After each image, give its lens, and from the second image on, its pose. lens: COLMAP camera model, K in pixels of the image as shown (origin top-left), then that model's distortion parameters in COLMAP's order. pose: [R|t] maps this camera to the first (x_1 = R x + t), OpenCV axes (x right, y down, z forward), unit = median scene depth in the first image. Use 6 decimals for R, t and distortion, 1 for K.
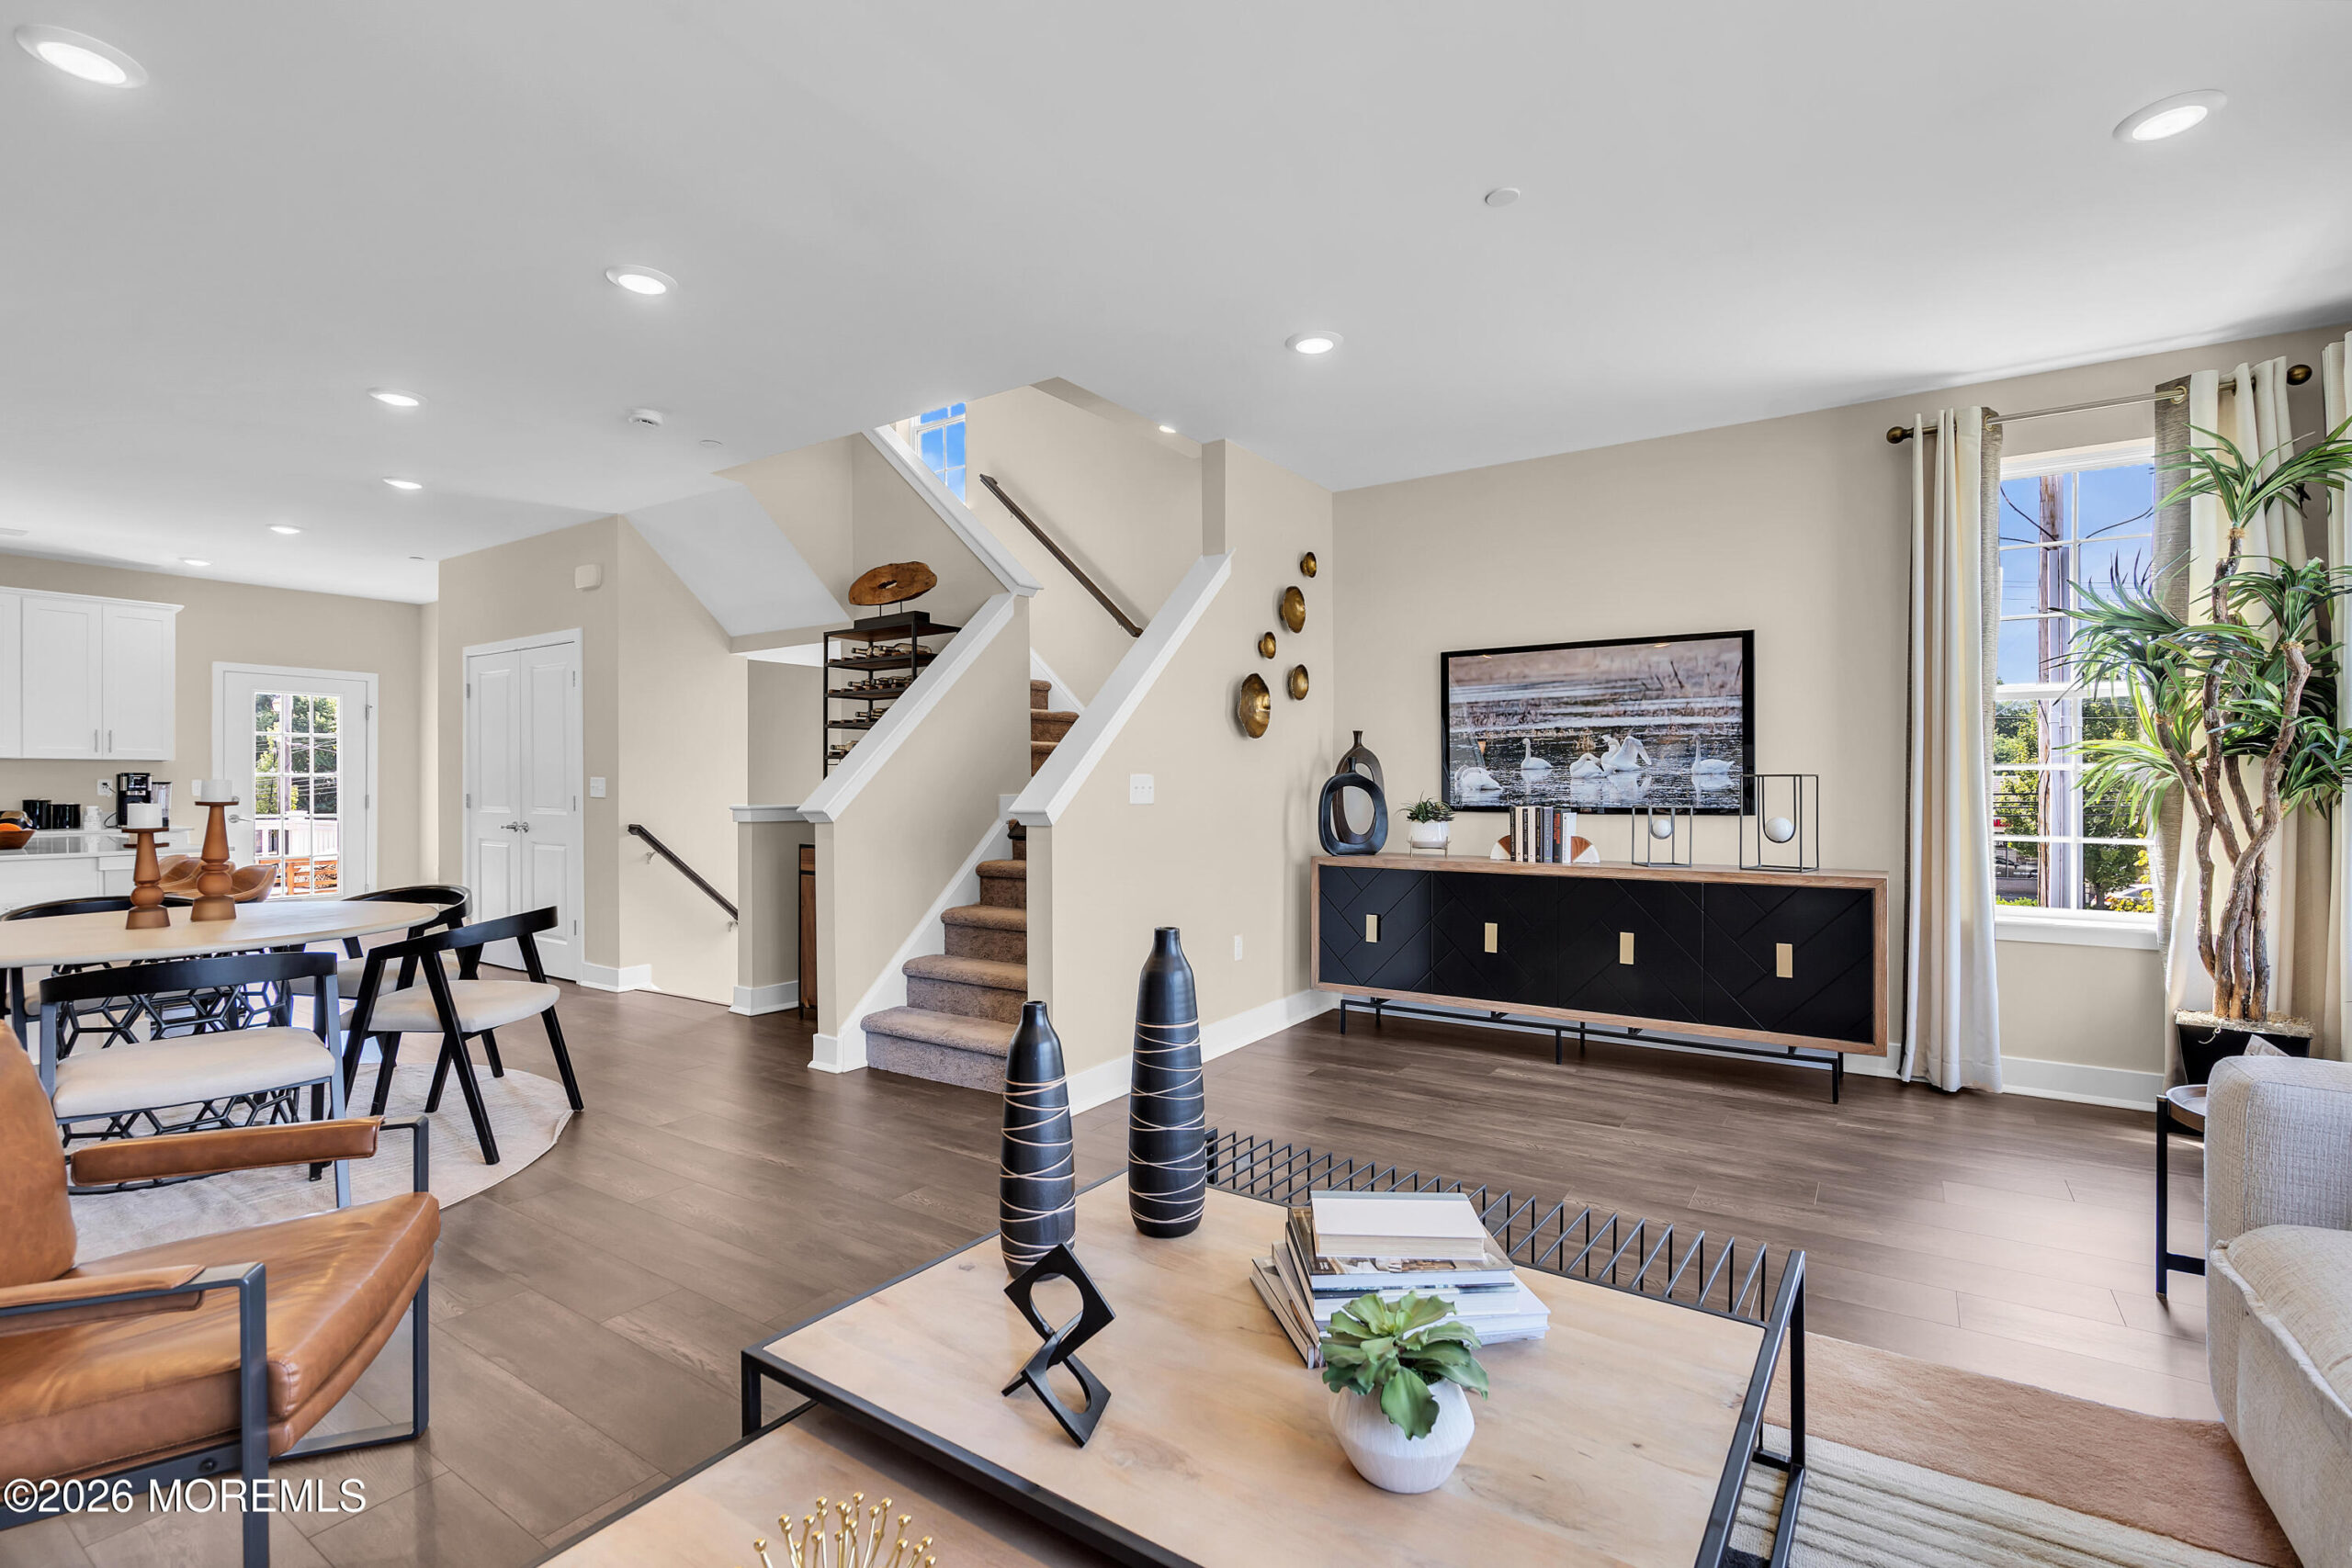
lens RADIAL K [[1074.1, 0, 1184.4], [0, 1074.1, 787.3], [0, 0, 1]] dist [-0.002839, 0.001131]
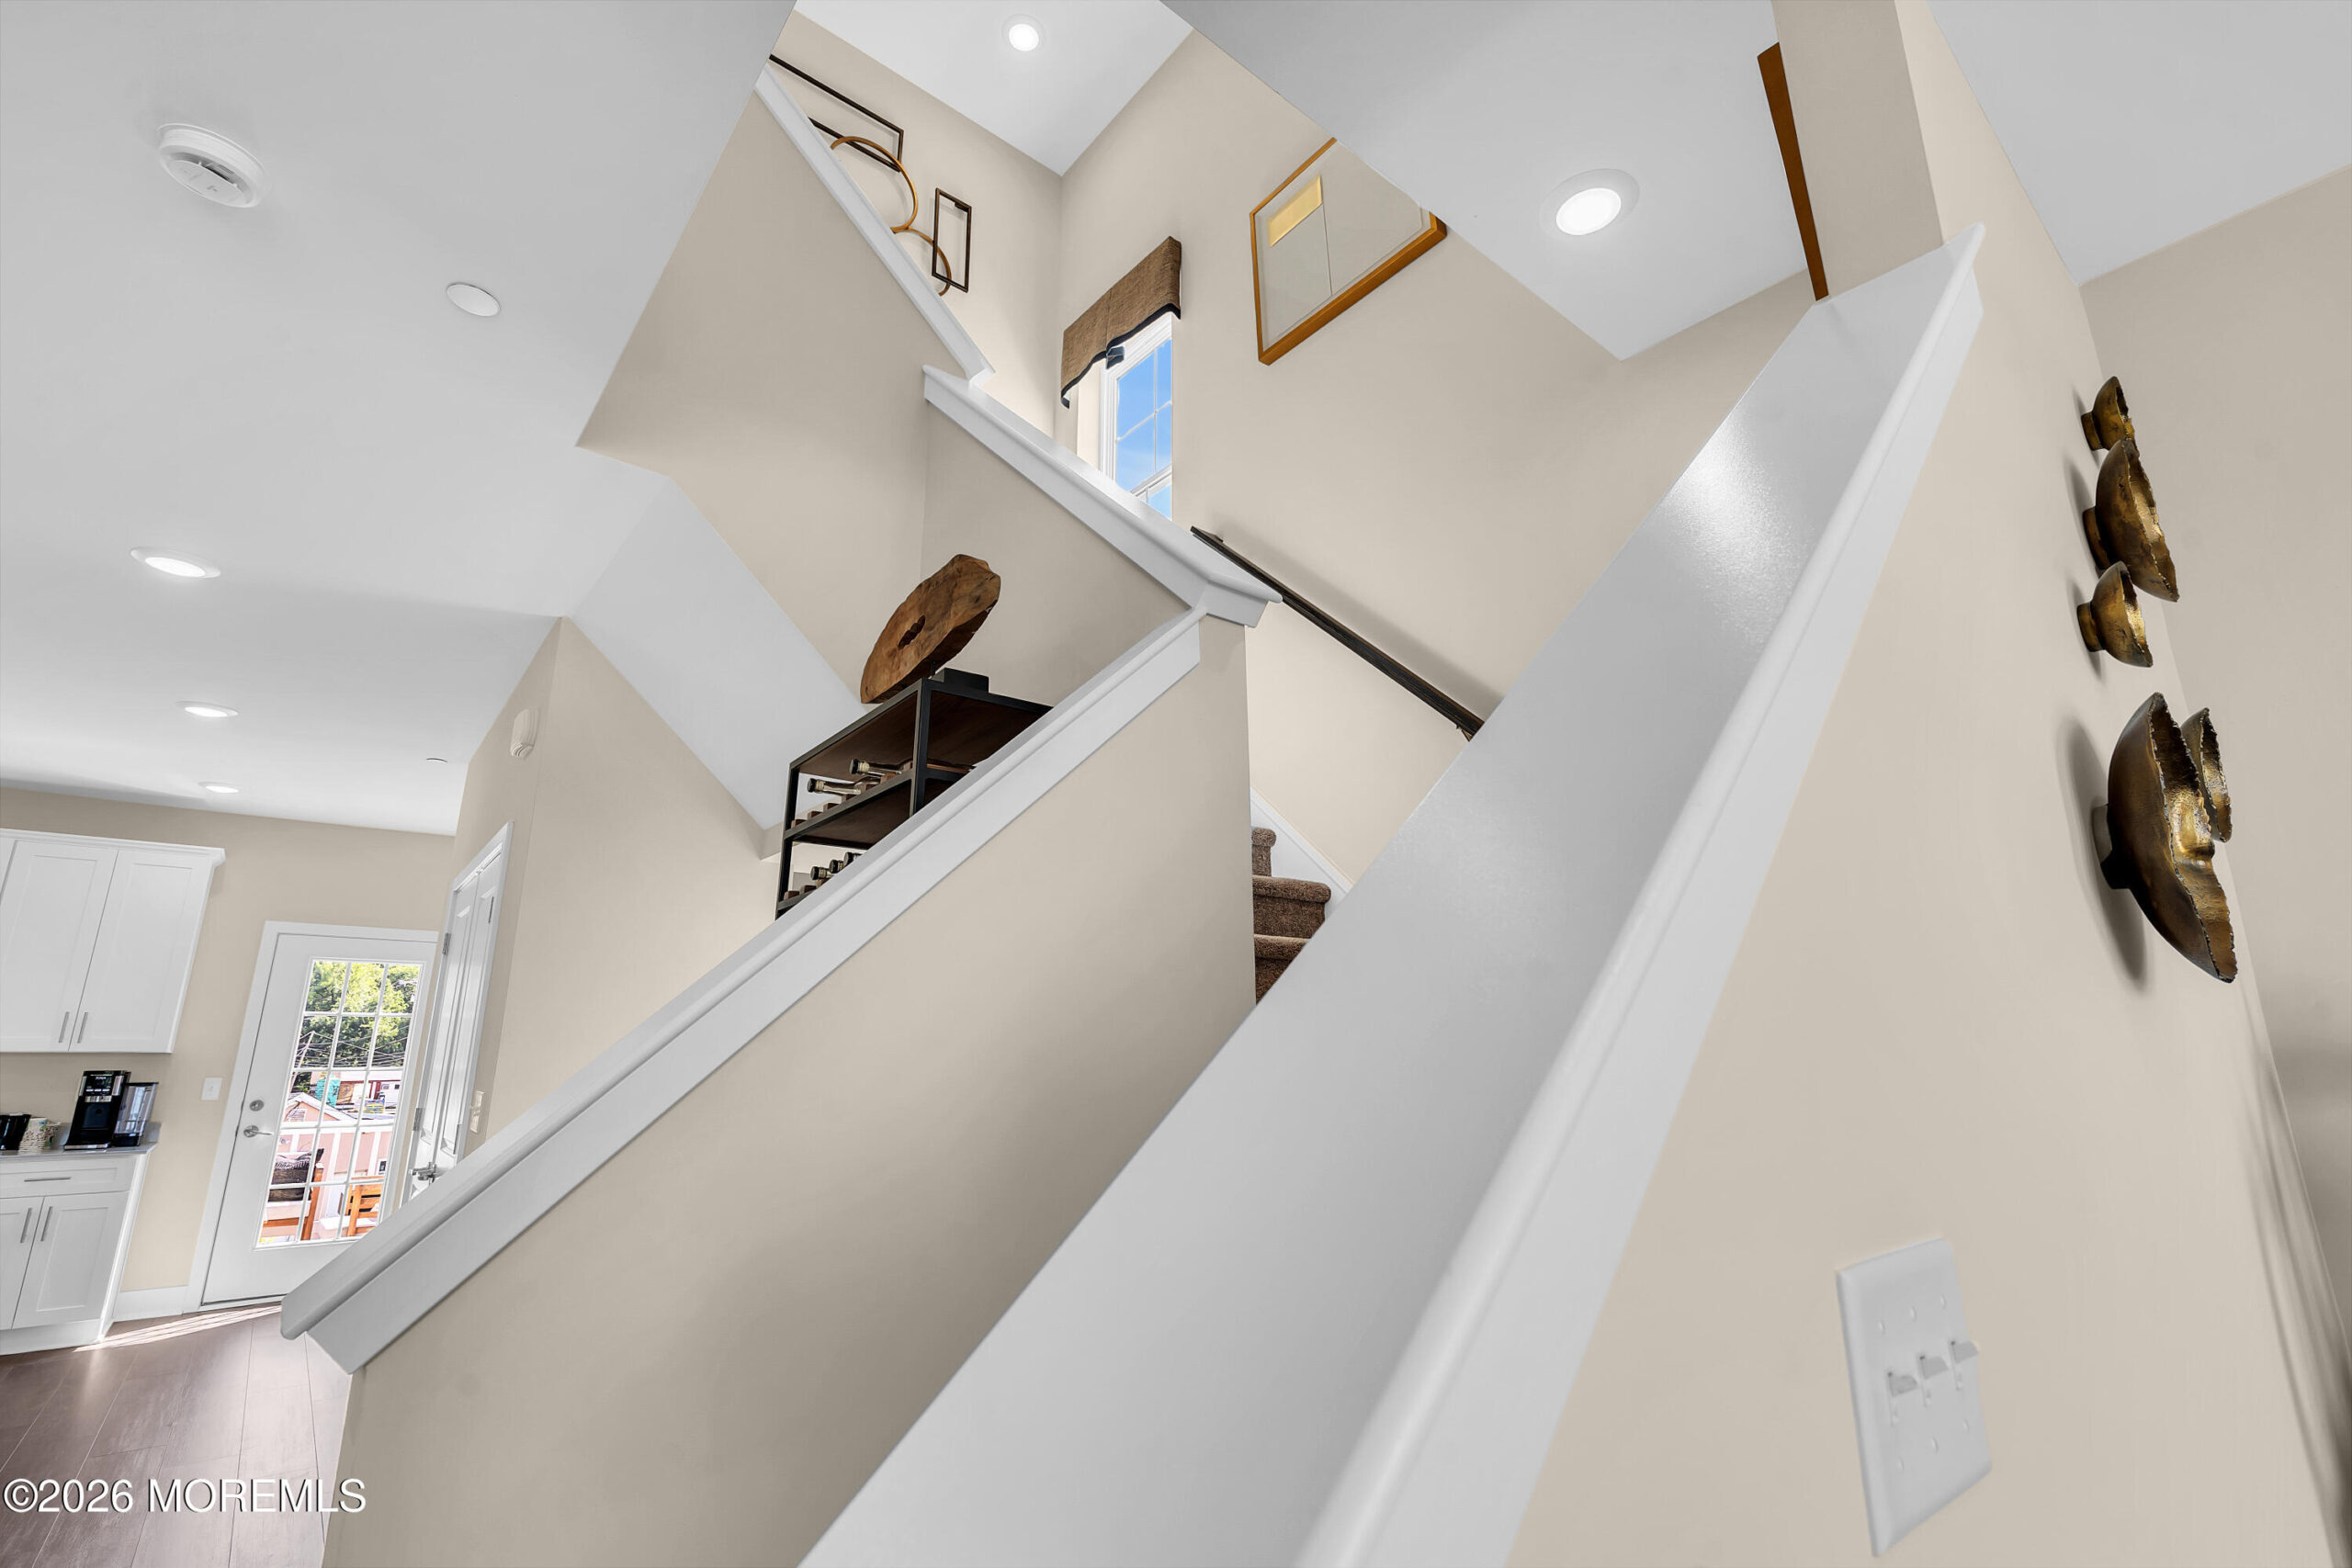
lens RADIAL K [[1074.1, 0, 1176.6], [0, 1074.1, 783.8], [0, 0, 1]] dist [-0.002839, 0.001131]
pose [[0.957876, -0.072579, -0.277860, -0.064352], [0.001120, 0.968475, -0.249110, -0.026319], [0.287180, 0.238305, 0.927760, 0.640538]]
